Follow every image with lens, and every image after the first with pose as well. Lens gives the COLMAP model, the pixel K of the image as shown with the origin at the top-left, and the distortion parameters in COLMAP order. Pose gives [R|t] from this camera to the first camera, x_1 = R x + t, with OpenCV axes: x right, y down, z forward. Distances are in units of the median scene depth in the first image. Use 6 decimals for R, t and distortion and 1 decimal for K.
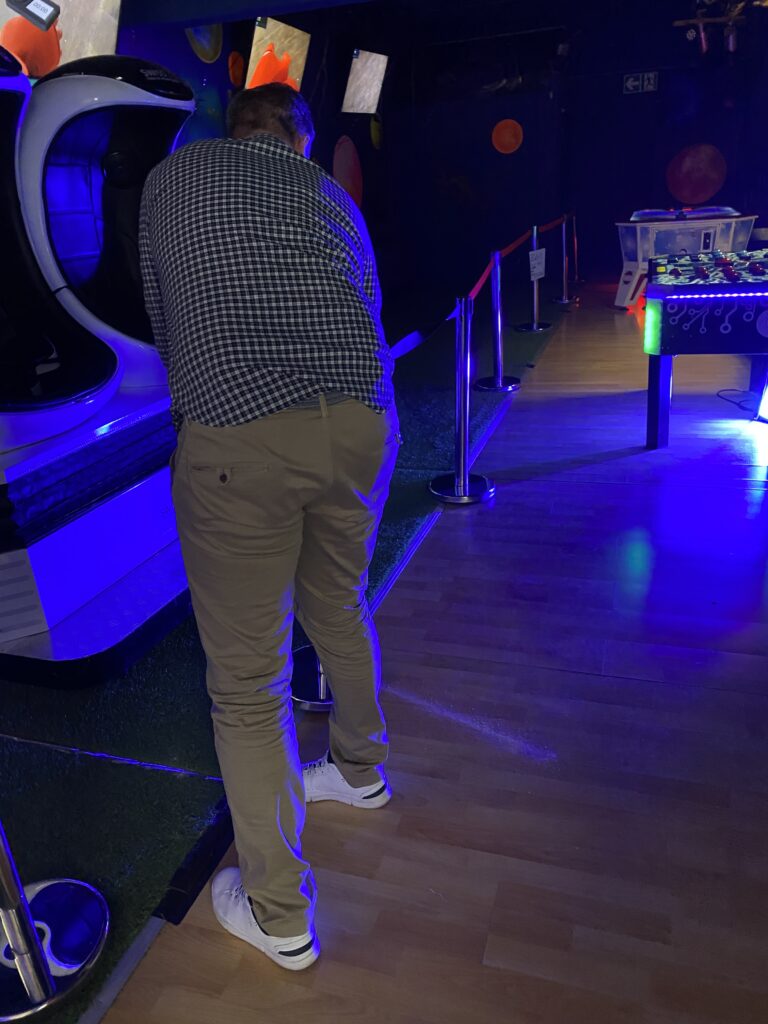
lens RADIAL K [[784.5, 0, 390.5], [0, 784.5, 506.5], [0, 0, 1]] dist [0.024402, -0.020458]
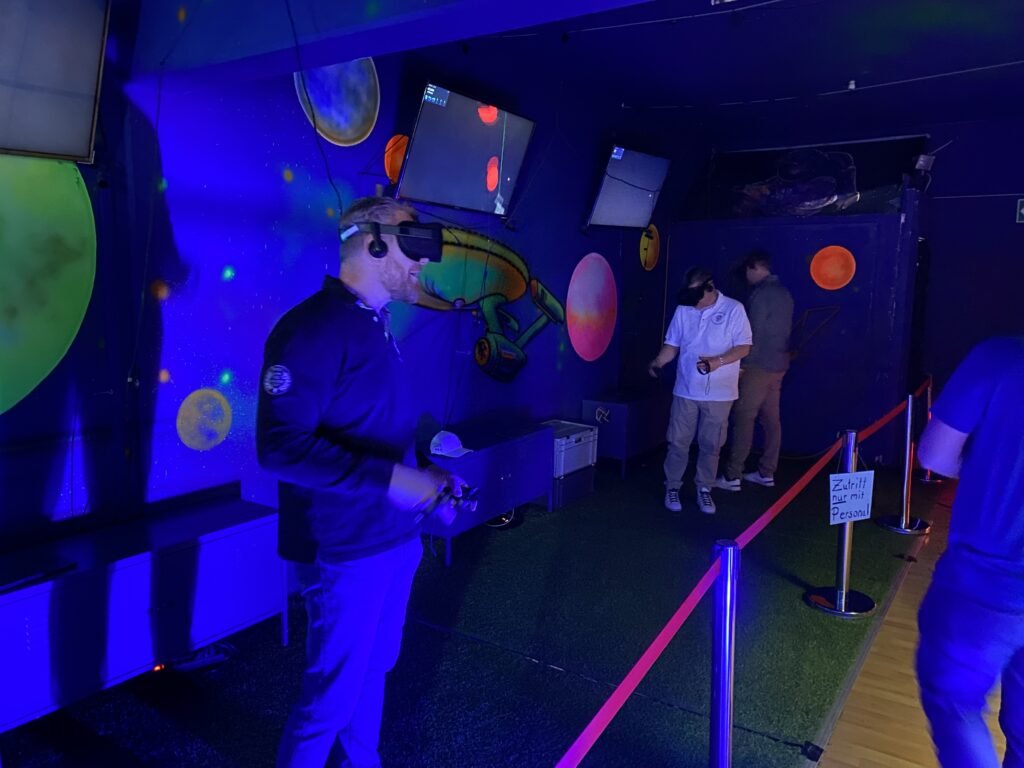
lens RADIAL K [[784.5, 0, 502.9], [0, 784.5, 380.4], [0, 0, 1]] dist [0.024402, -0.020458]
pose [[0.957628, 0.115470, -0.263849, 0.064103], [-0.177718, 0.957815, -0.225845, -0.160125], [0.226640, 0.263166, 0.937751, 0.295143]]
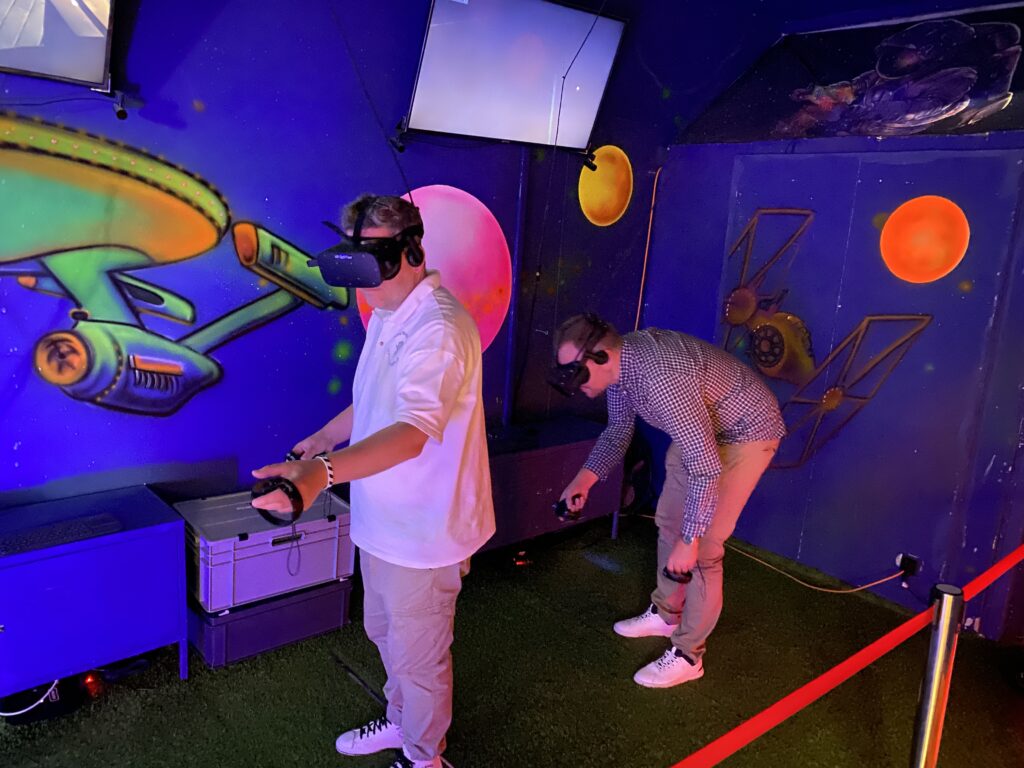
lens RADIAL K [[784.5, 0, 511.7], [0, 784.5, 387.2], [0, 0, 1]] dist [0.024402, -0.020458]
pose [[0.854046, 0.226163, -0.468461, 0.180372], [-0.309467, 0.944748, -0.108081, -0.319135], [0.418134, 0.237280, 0.876848, 0.644743]]
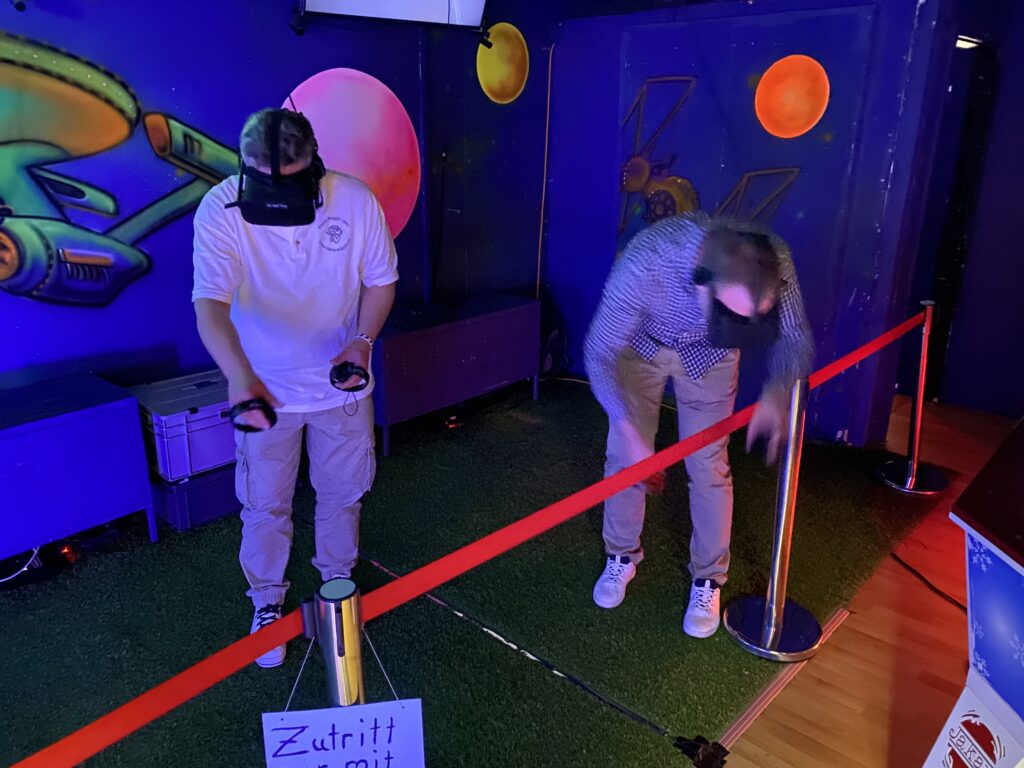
lens RADIAL K [[784.5, 0, 511.1], [0, 784.5, 385.5], [0, 0, 1]] dist [0.024402, -0.020458]
pose [[0.911640, 0.200969, -0.358502, 0.200704], [-0.223219, 0.974535, -0.021319, -0.297642], [0.345088, 0.099460, 0.933286, 0.617750]]
